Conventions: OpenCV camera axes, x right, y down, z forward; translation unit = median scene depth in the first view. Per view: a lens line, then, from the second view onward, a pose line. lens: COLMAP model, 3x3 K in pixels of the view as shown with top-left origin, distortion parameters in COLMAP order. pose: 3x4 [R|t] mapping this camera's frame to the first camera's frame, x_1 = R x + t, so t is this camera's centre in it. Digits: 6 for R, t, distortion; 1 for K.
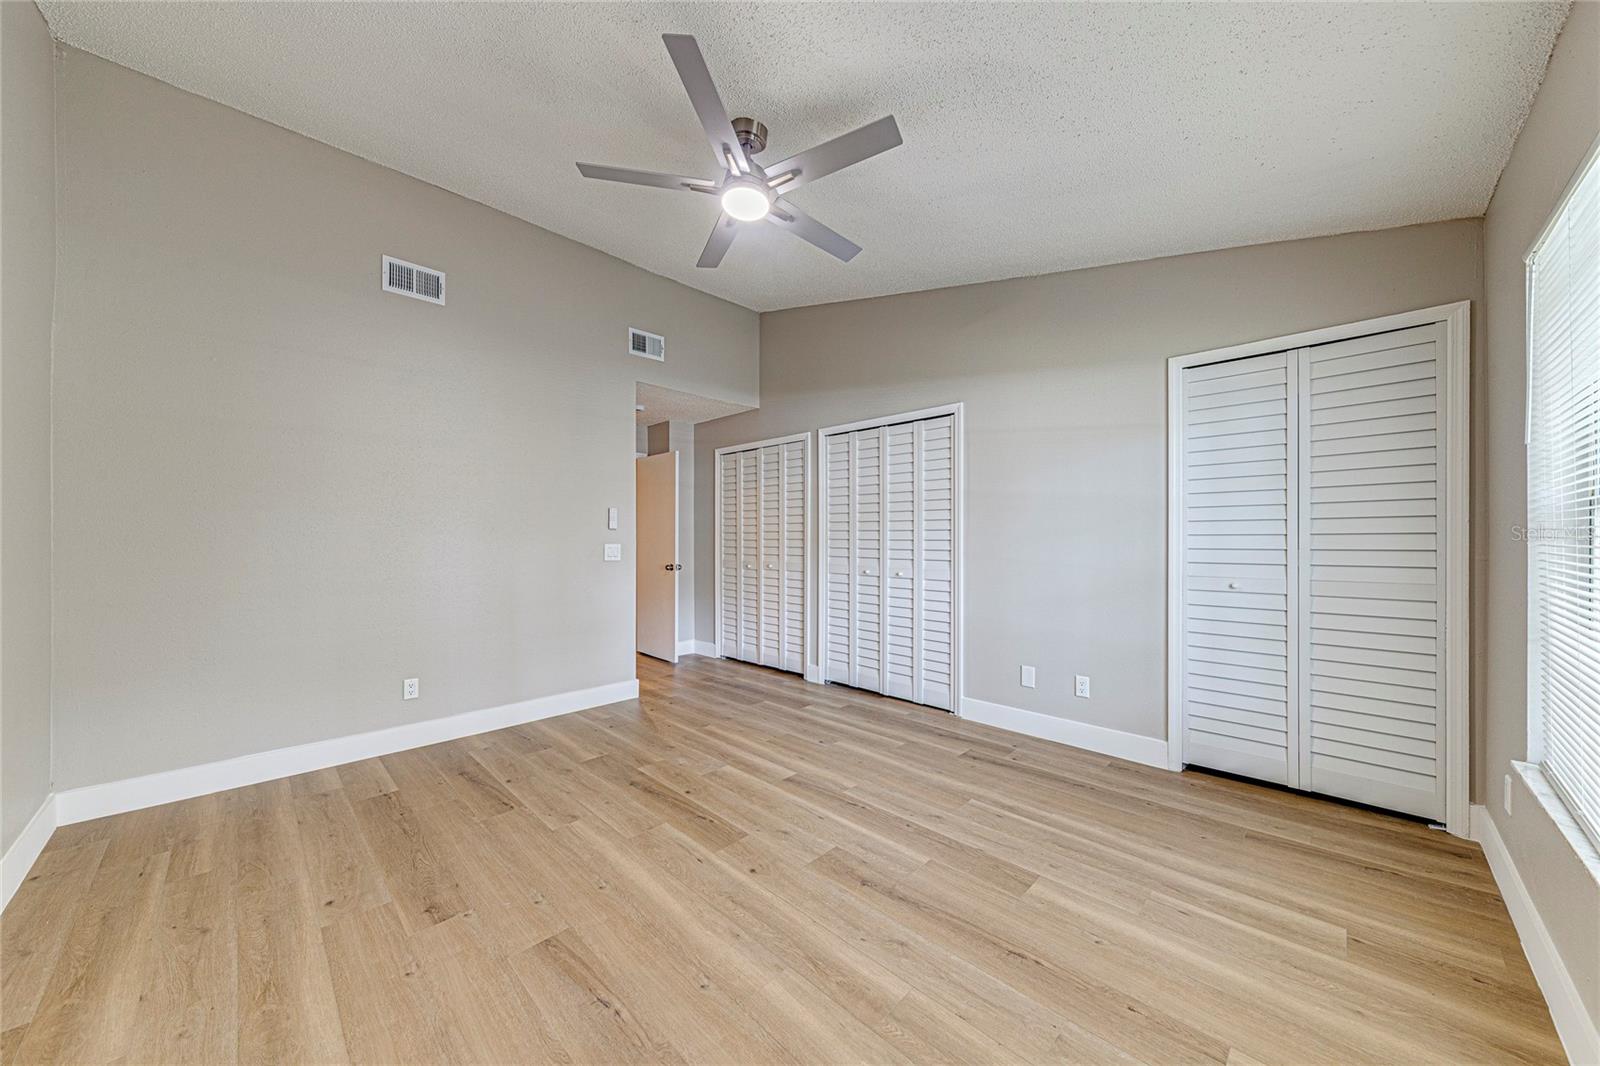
lens RADIAL K [[559.3, 0, 811.3], [0, 559.3, 536.7], [0, 0, 1]] dist [0.009426, -0.000101]
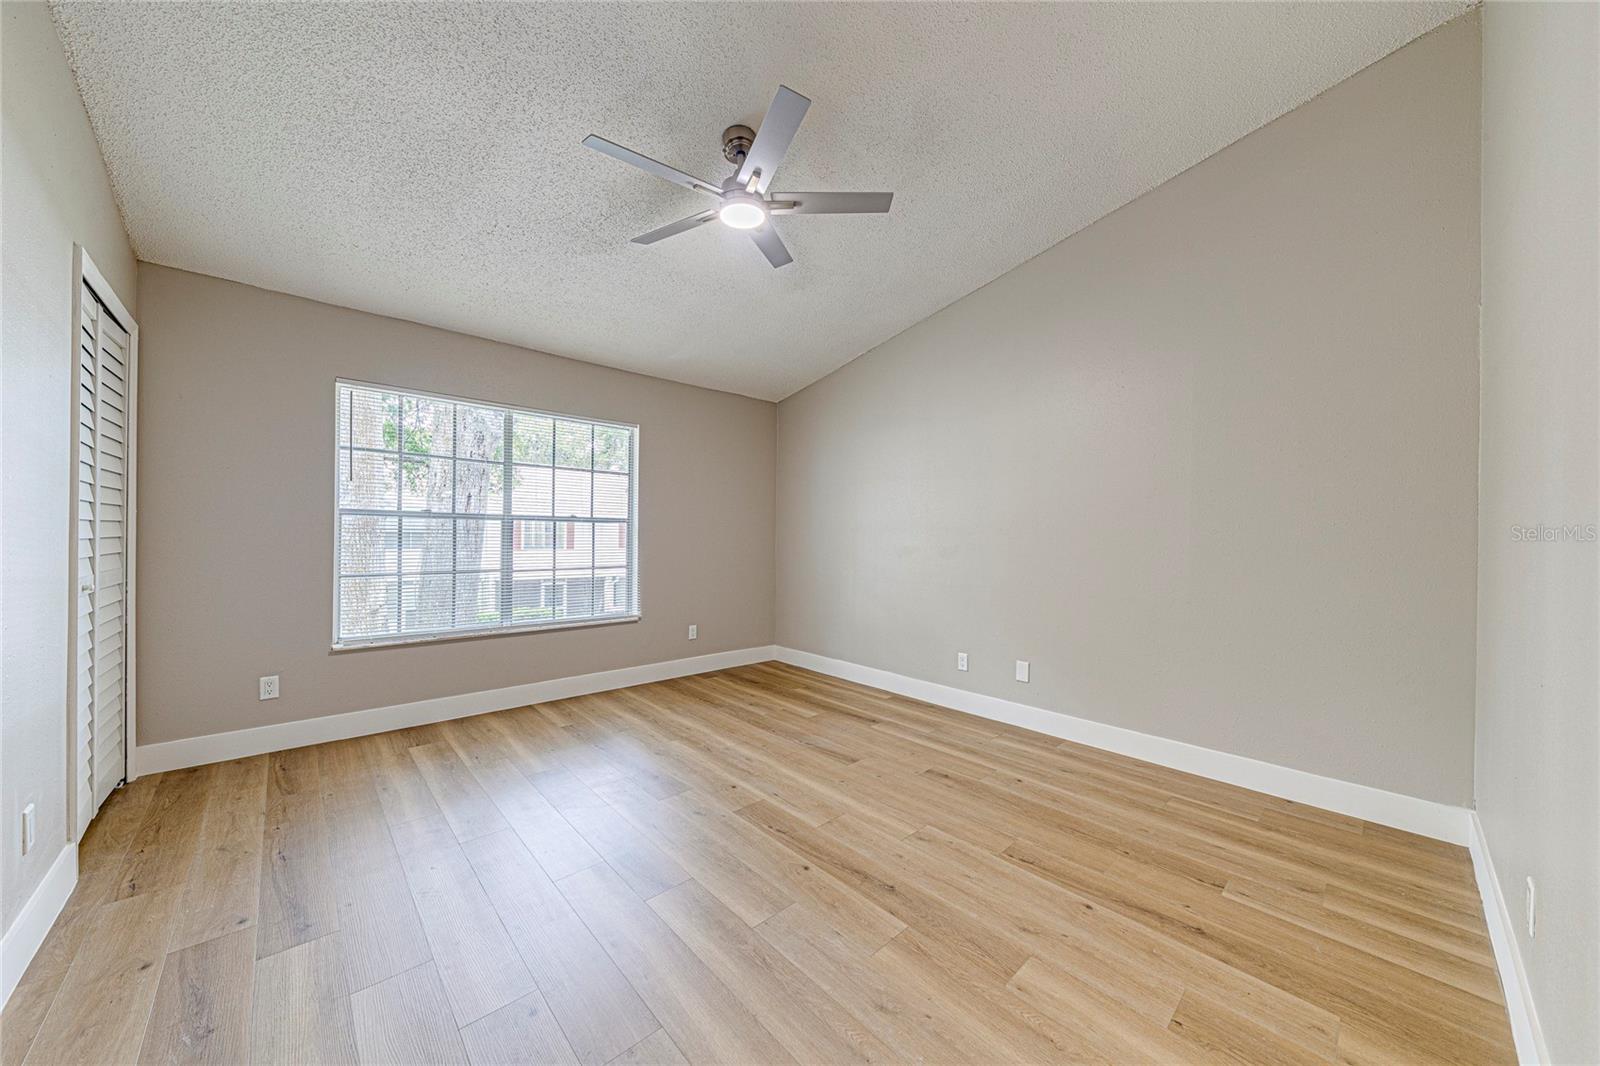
lens RADIAL K [[559.3, 0, 811.3], [0, 559.3, 536.7], [0, 0, 1]] dist [0.009426, -0.000101]
pose [[-0.999165, -0.008190, 0.040027, -0.401532], [-0.008244, 0.999965, -0.001187, 0.015965], [-0.040016, -0.001516, -0.999198, 2.778854]]
